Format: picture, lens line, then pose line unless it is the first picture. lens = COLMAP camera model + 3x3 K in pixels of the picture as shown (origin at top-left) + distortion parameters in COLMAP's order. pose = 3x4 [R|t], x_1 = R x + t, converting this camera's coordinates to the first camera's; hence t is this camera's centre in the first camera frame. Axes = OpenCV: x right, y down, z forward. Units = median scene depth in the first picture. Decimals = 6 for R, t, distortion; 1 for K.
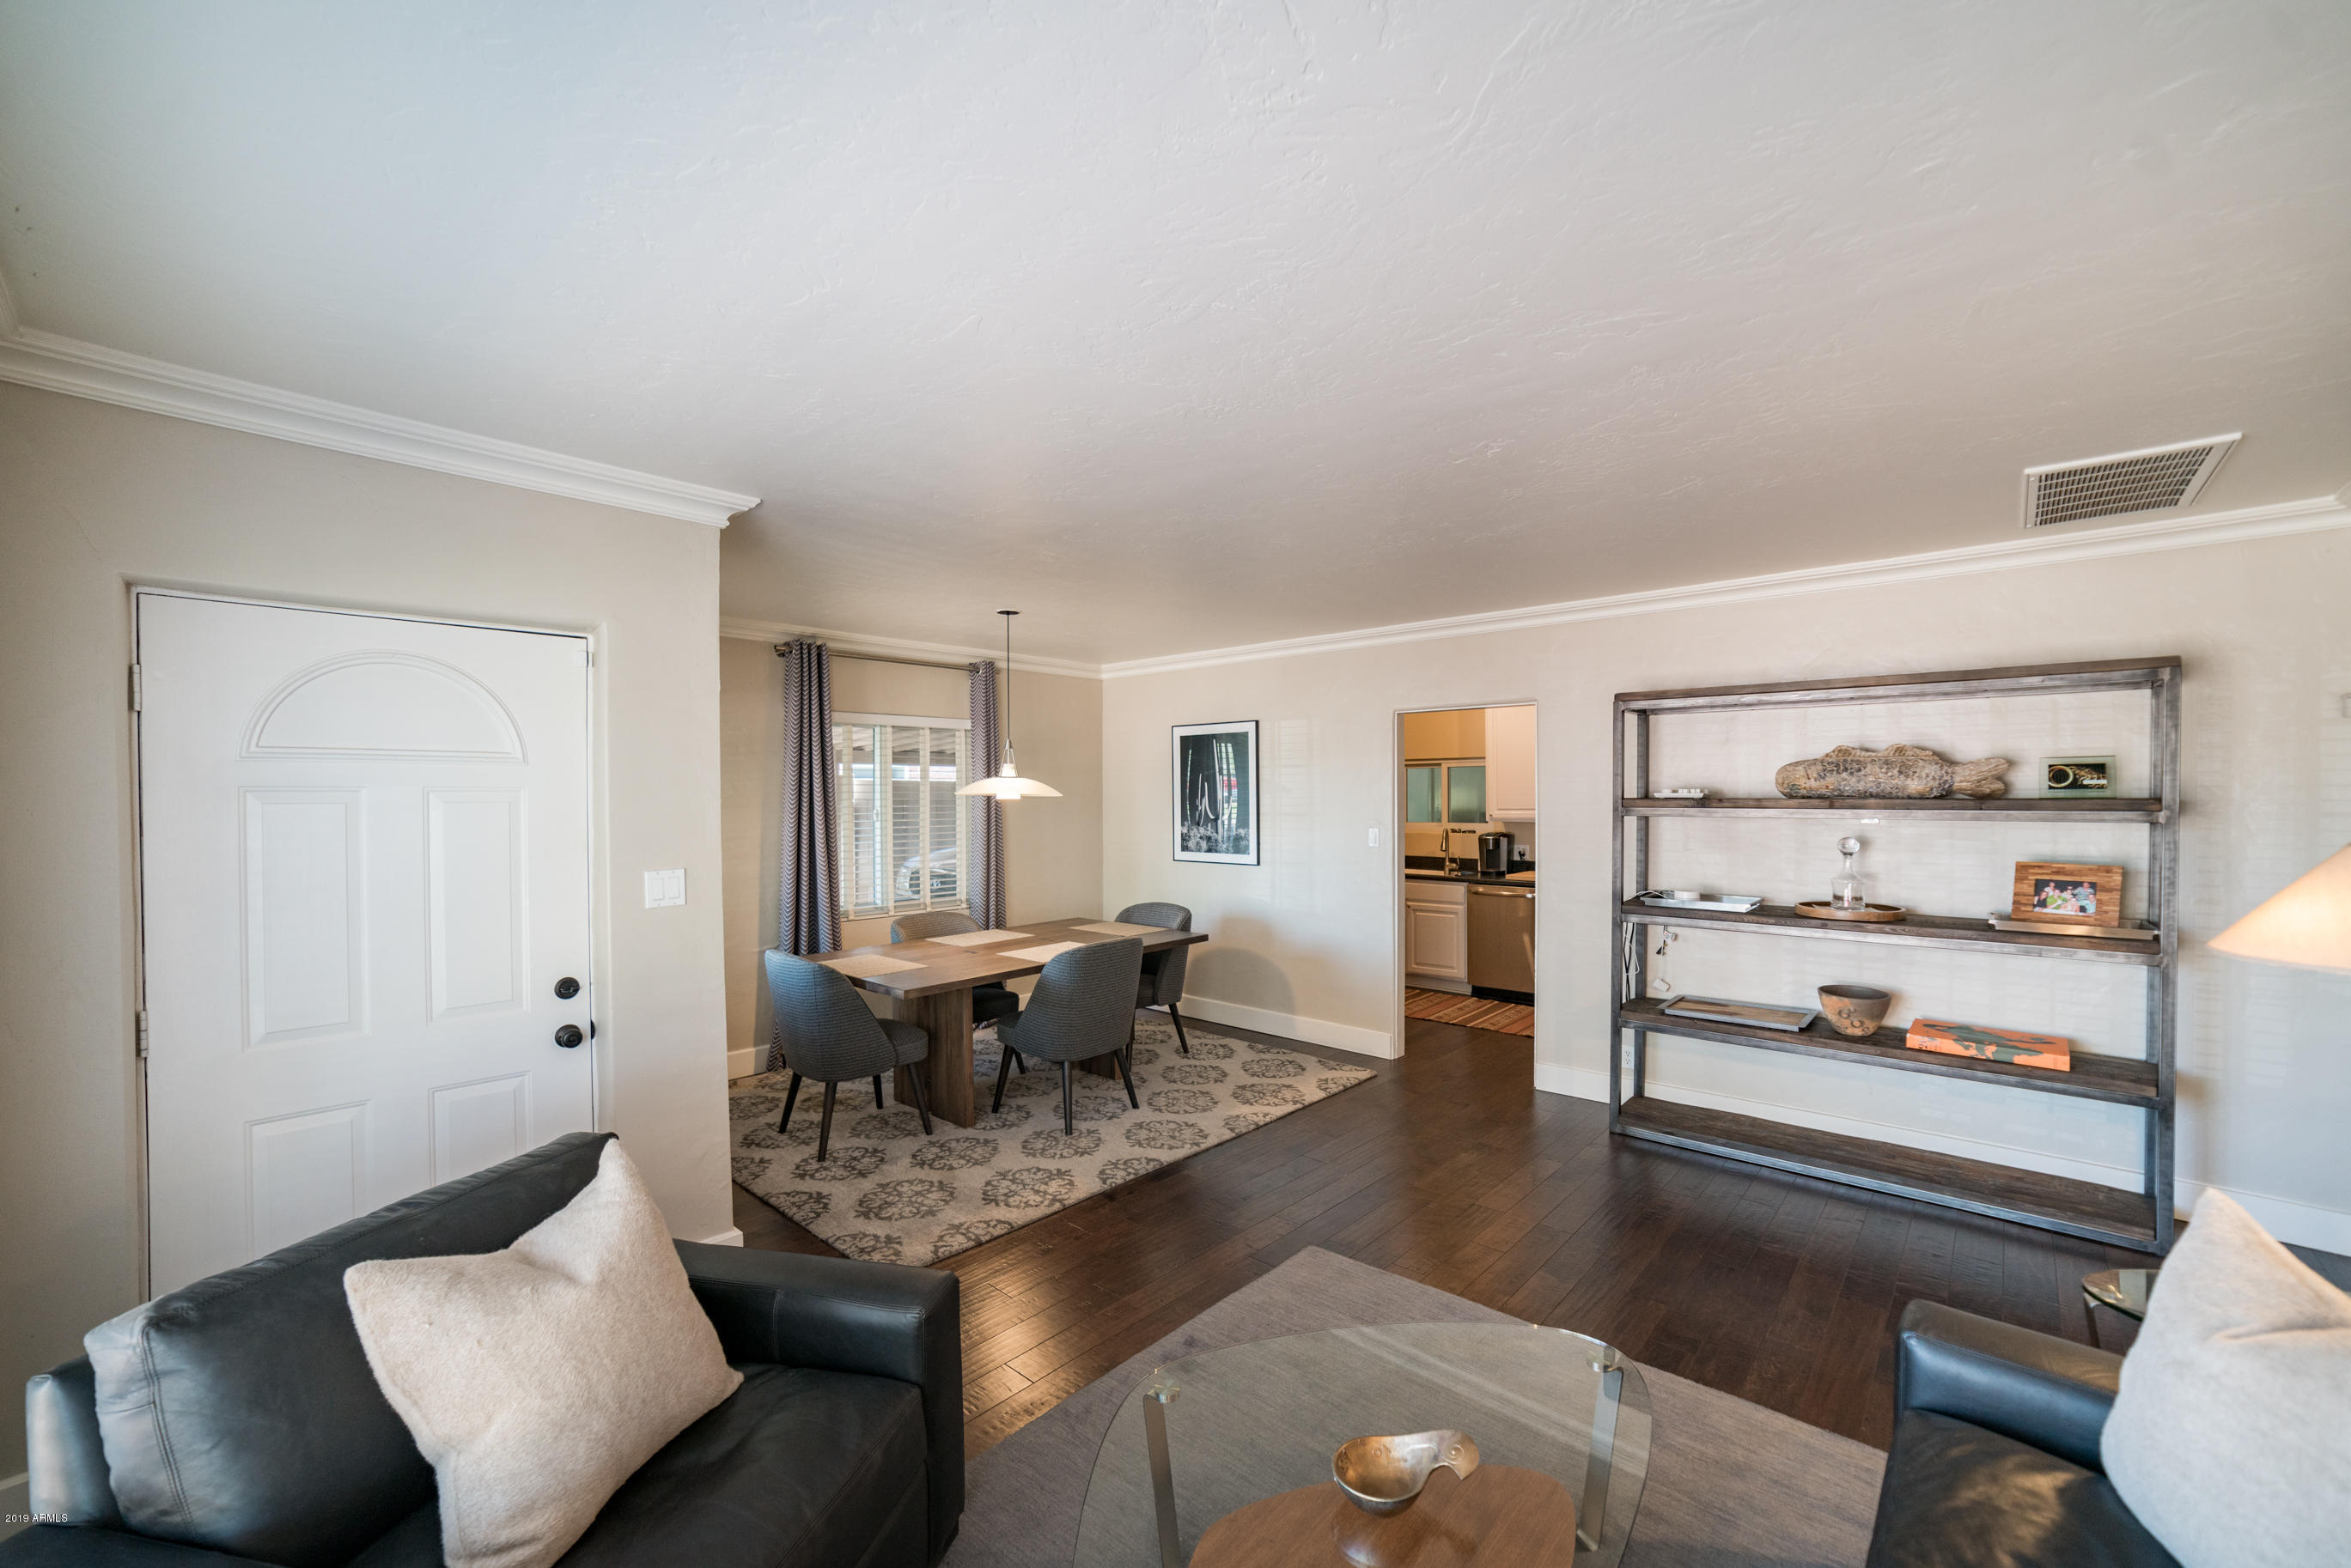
lens RADIAL K [[938.0, 0, 1166.3], [0, 938.0, 799.6], [0, 0, 1]] dist [-0.000825, -0.000061]
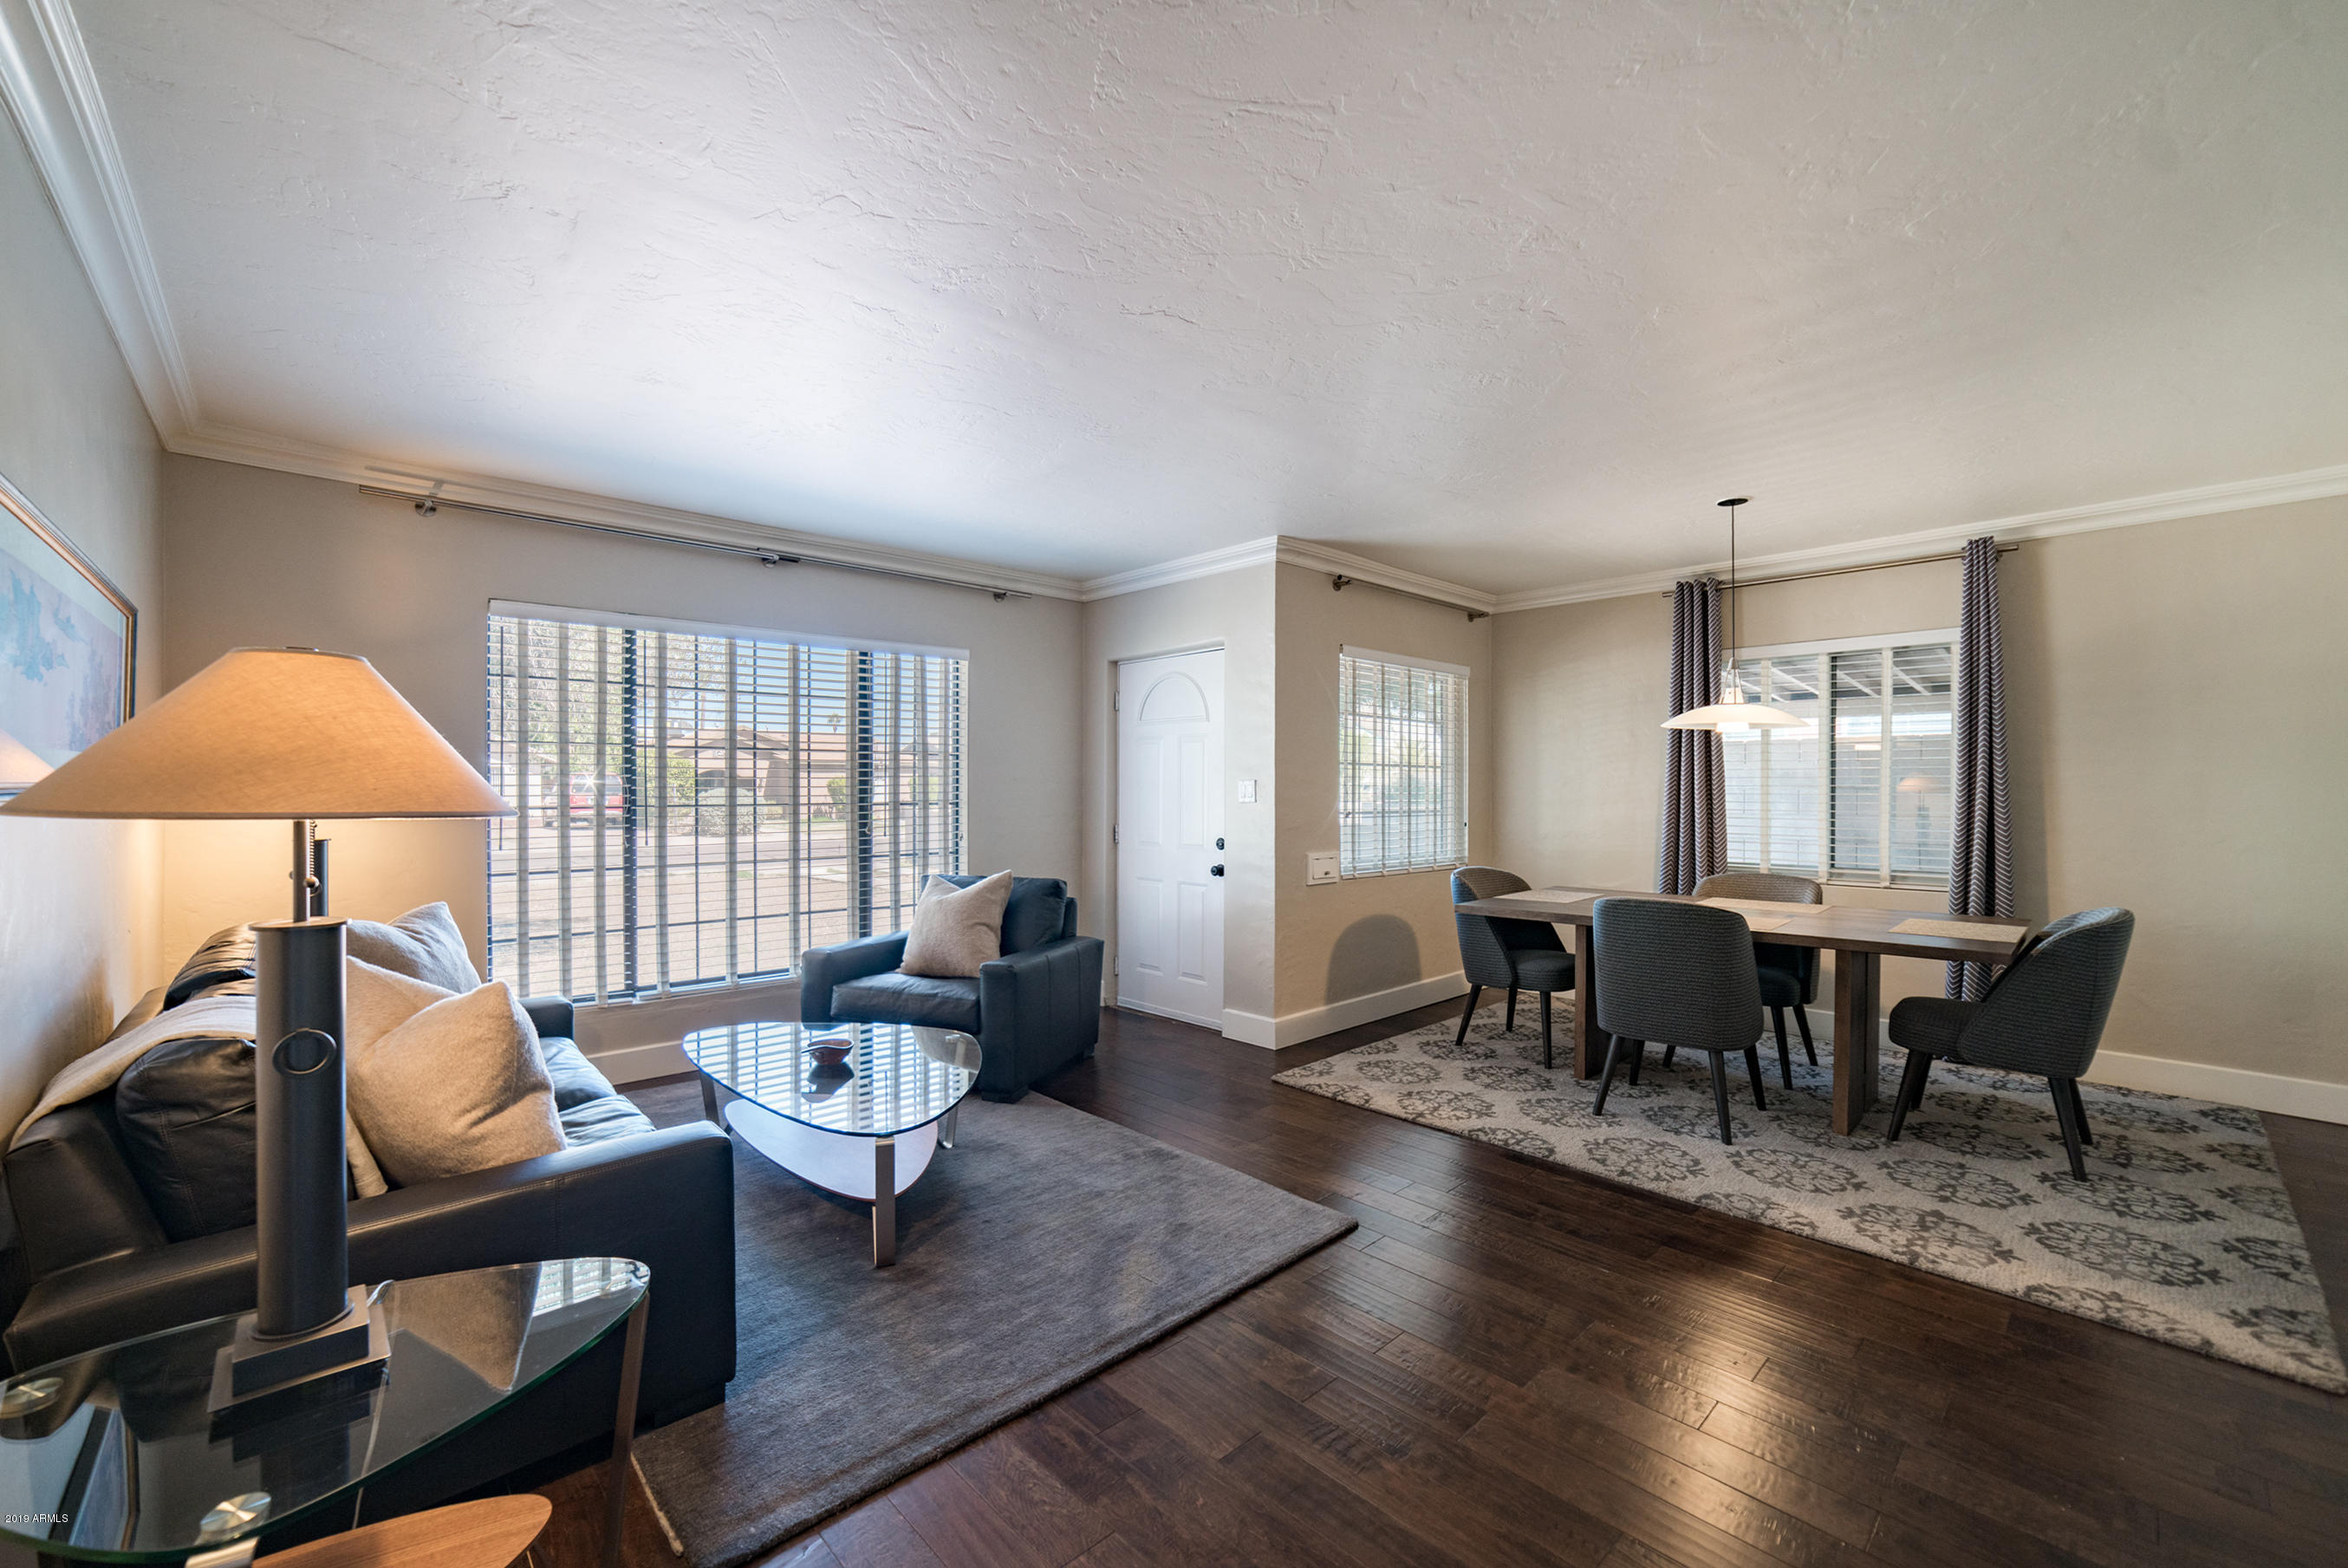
lens RADIAL K [[967.9, 0, 1174.0], [0, 967.9, 784.0], [0, 0, 1]] dist [-0.061257, 0.025529]
pose [[-0.066767, 0.002350, -0.997766, 0.607066], [-0.006068, 0.999978, 0.002761, 0.039485], [0.997750, 0.006239, -0.066751, 0.508824]]
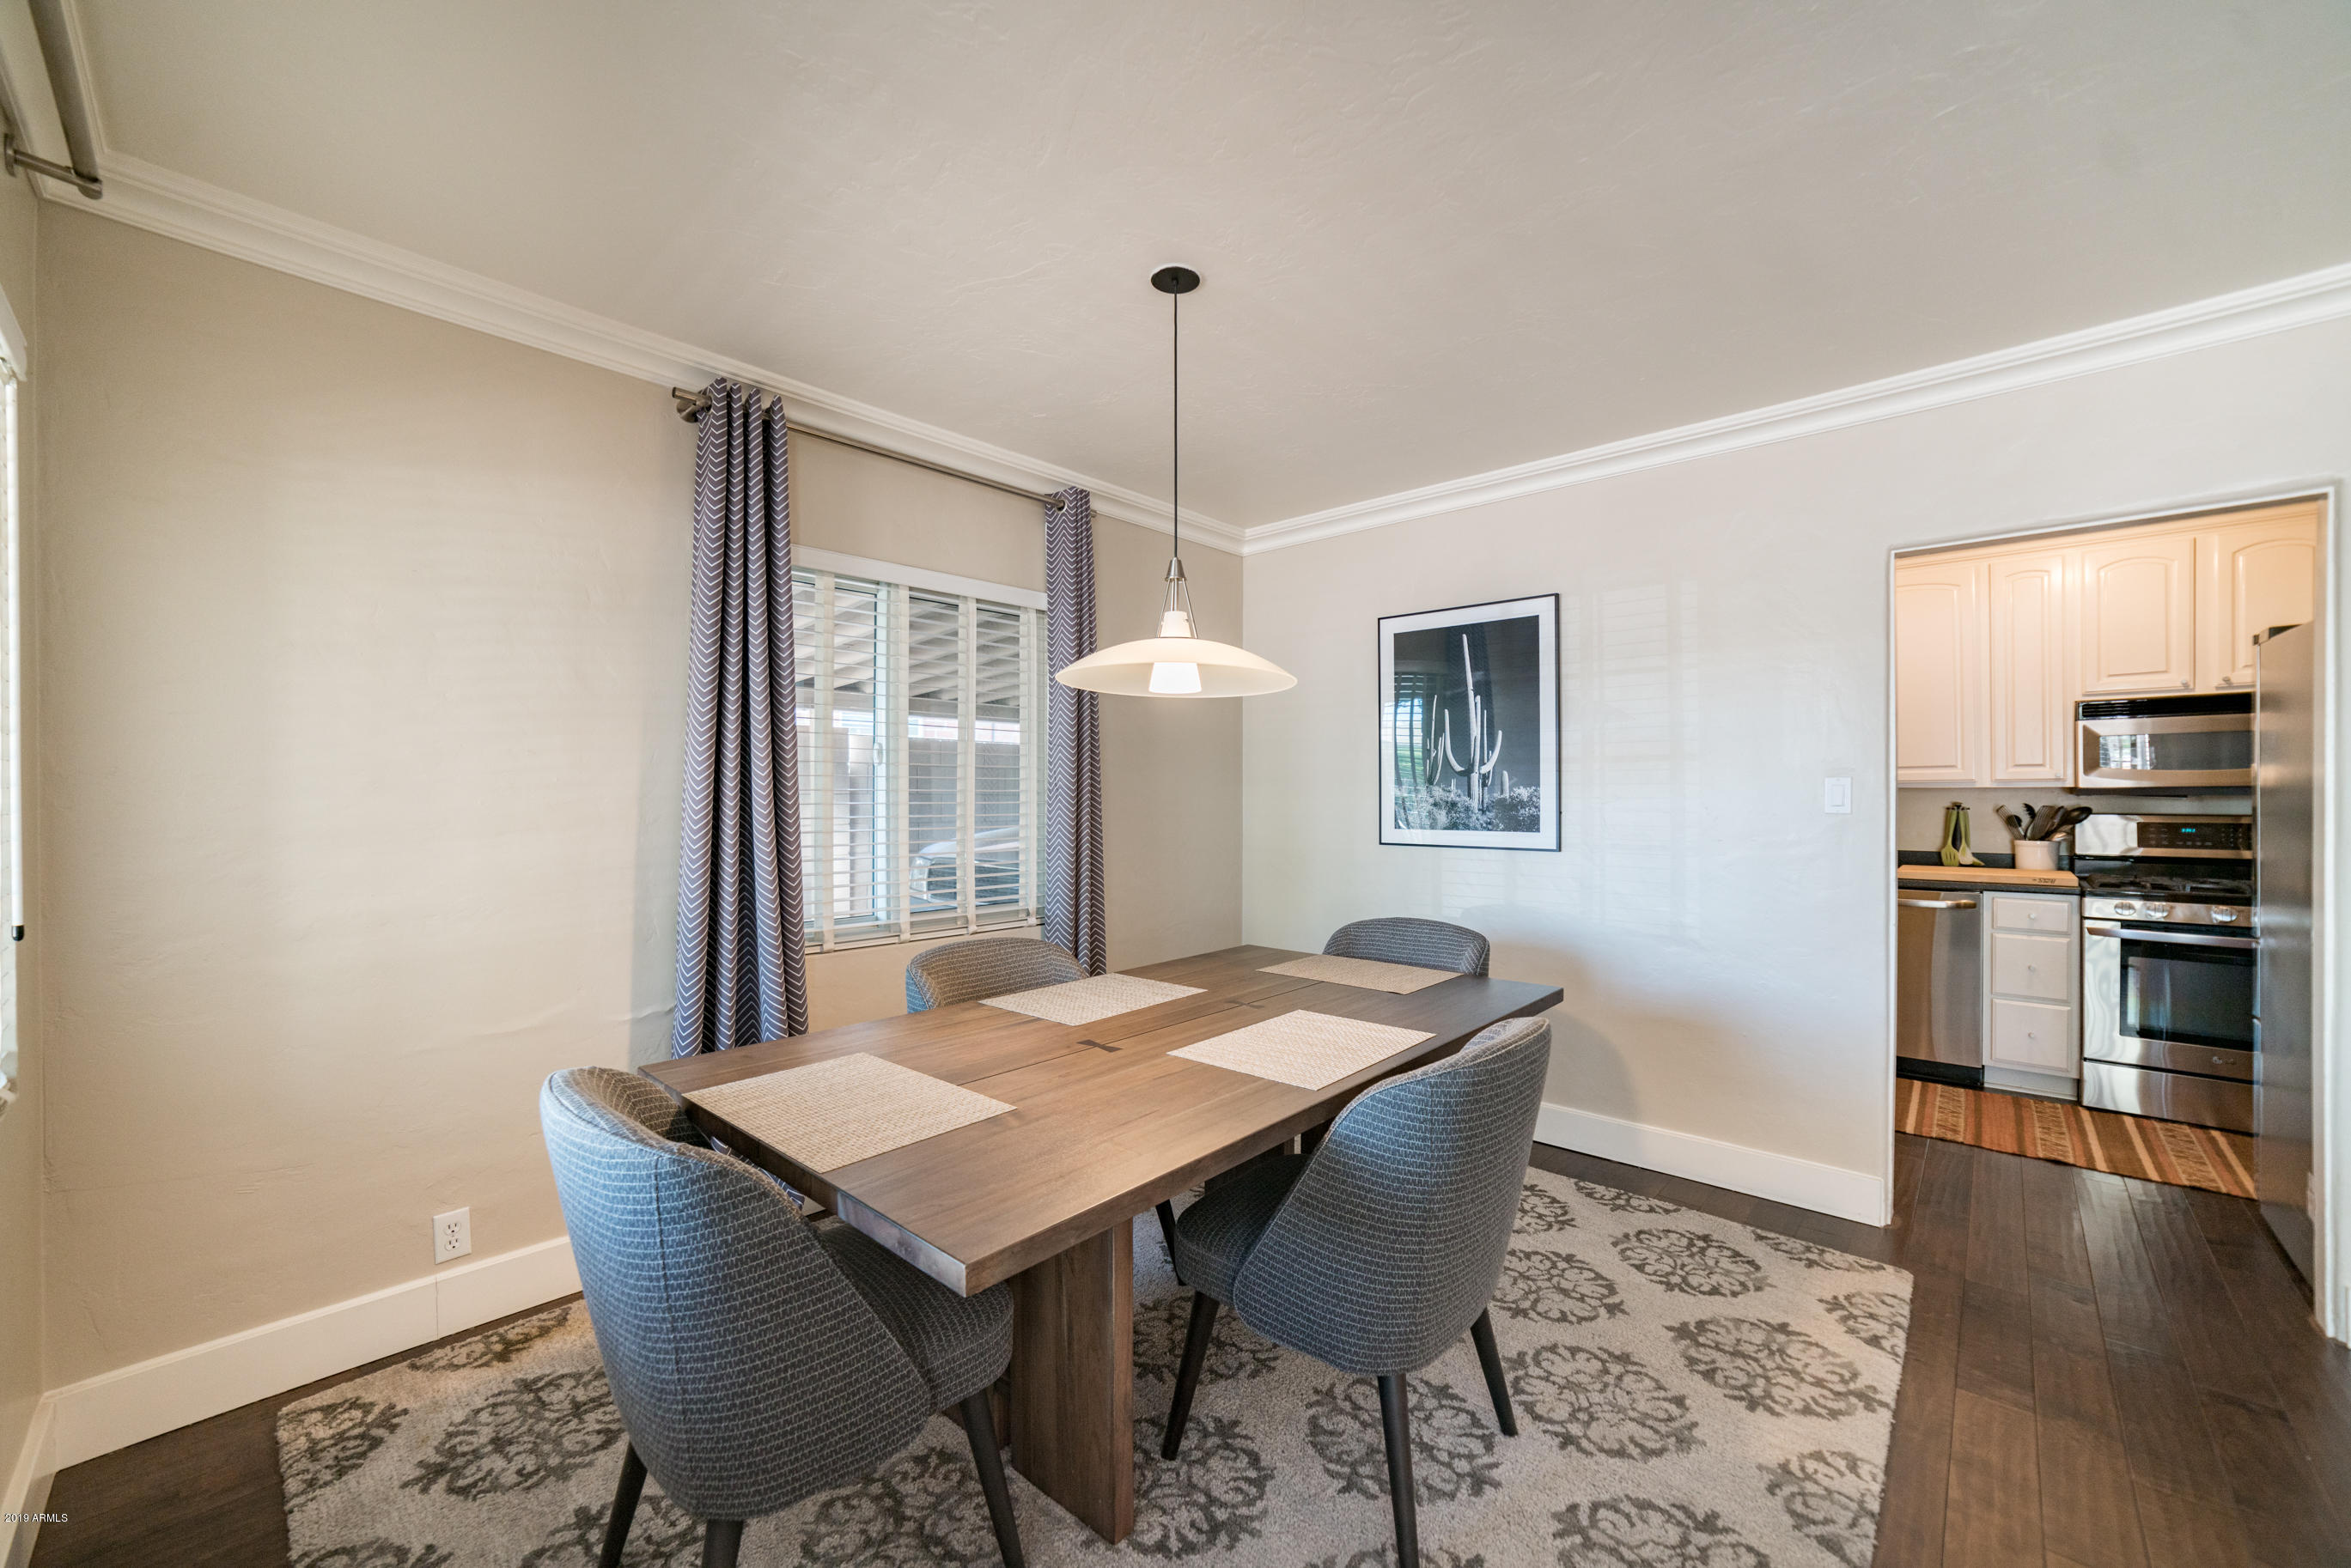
lens RADIAL K [[933.1, 0, 1185.8], [0, 933.1, 788.7], [0, 0, 1]] dist [-0.001316, -0.000072]
pose [[0.999833, 0.005247, 0.017491, -0.150796], [-0.005071, 0.999936, -0.010068, 0.043762], [-0.017542, 0.009977, 0.999796, 0.490422]]
